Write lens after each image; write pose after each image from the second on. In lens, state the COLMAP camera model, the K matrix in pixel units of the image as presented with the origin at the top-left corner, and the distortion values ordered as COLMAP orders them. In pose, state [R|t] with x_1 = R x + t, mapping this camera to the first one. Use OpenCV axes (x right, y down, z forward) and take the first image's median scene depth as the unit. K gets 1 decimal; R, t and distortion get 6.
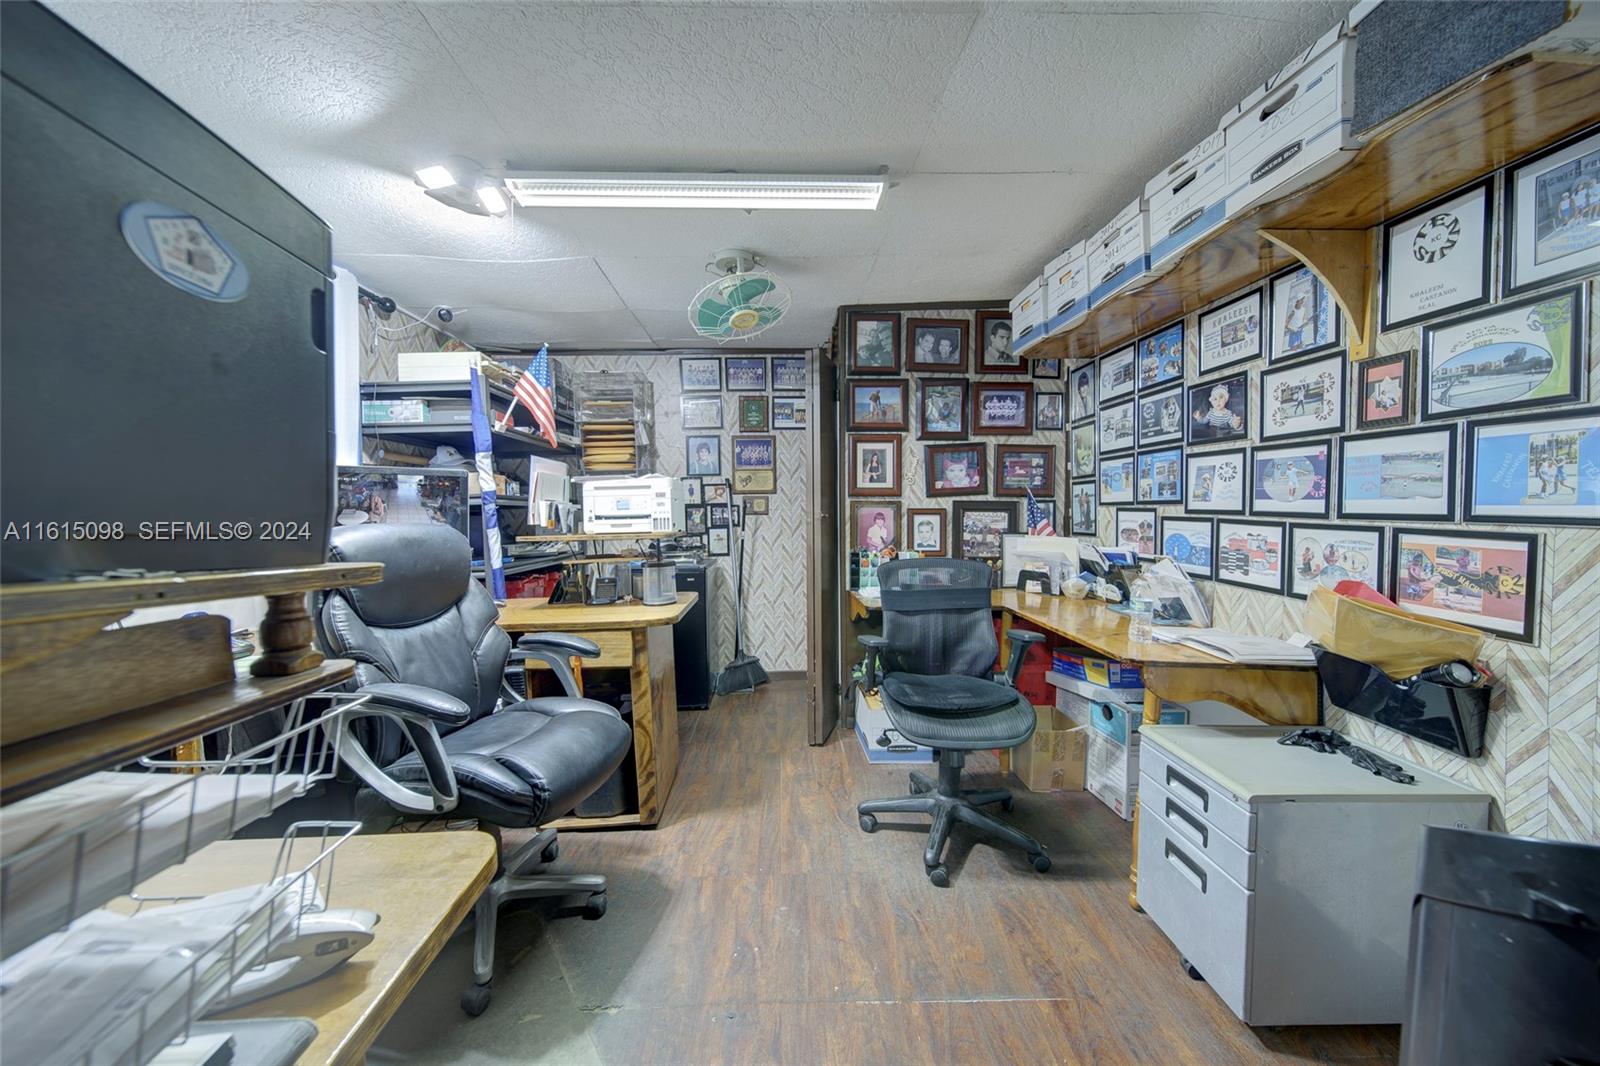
lens RADIAL K [[579.4, 0, 801.1], [0, 579.4, 524.0], [0, 0, 1]] dist [0.000090, -0.000059]
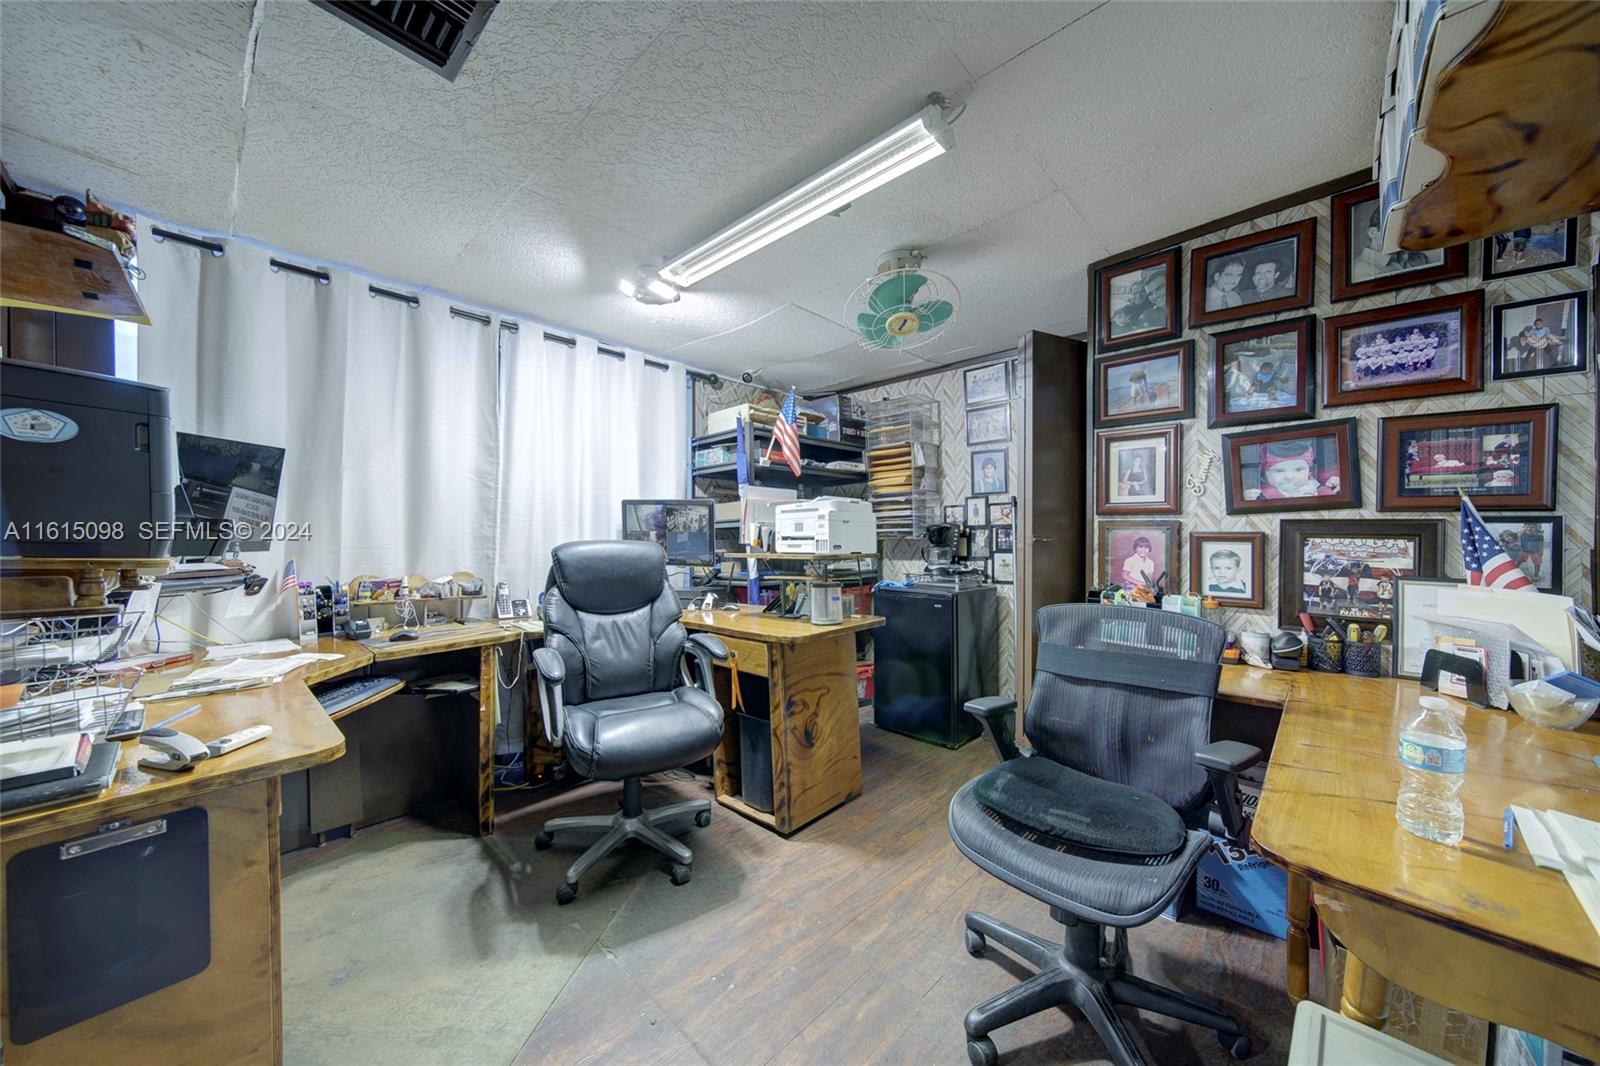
lens RADIAL K [[562.0, 0, 762.2], [0, 562.0, 534.9], [0, 0, 1]] dist [-0.002112, -0.000271]
pose [[0.683017, 0.010201, -0.730331, 0.321815], [-0.022590, 0.999719, -0.007162, -0.007204], [0.730053, 0.021390, 0.683055, 0.193072]]
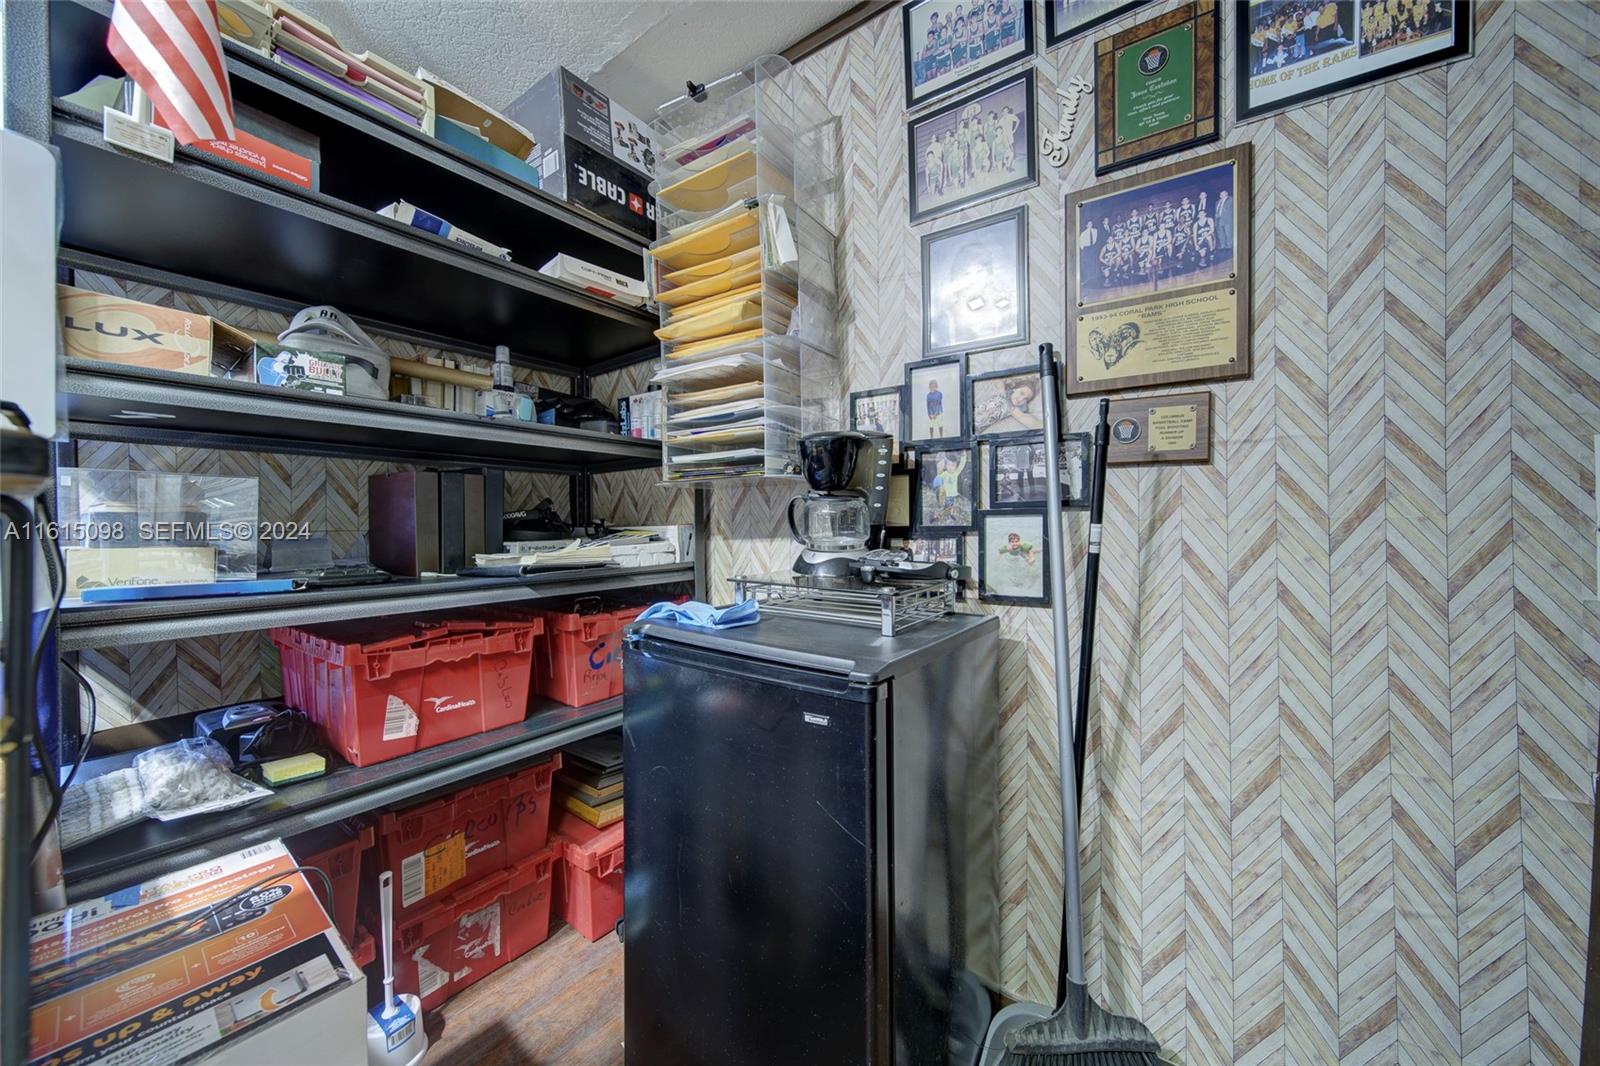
lens RADIAL K [[614.4, 0, 797.6], [0, 614.4, 524.0], [0, 0, 1]] dist [-0.001038, -0.000388]
pose [[0.817879, 0.017869, -0.575113, -0.068054], [-0.020282, 0.999792, 0.002220, 0.019804], [0.575033, 0.009848, 0.818071, 0.921299]]
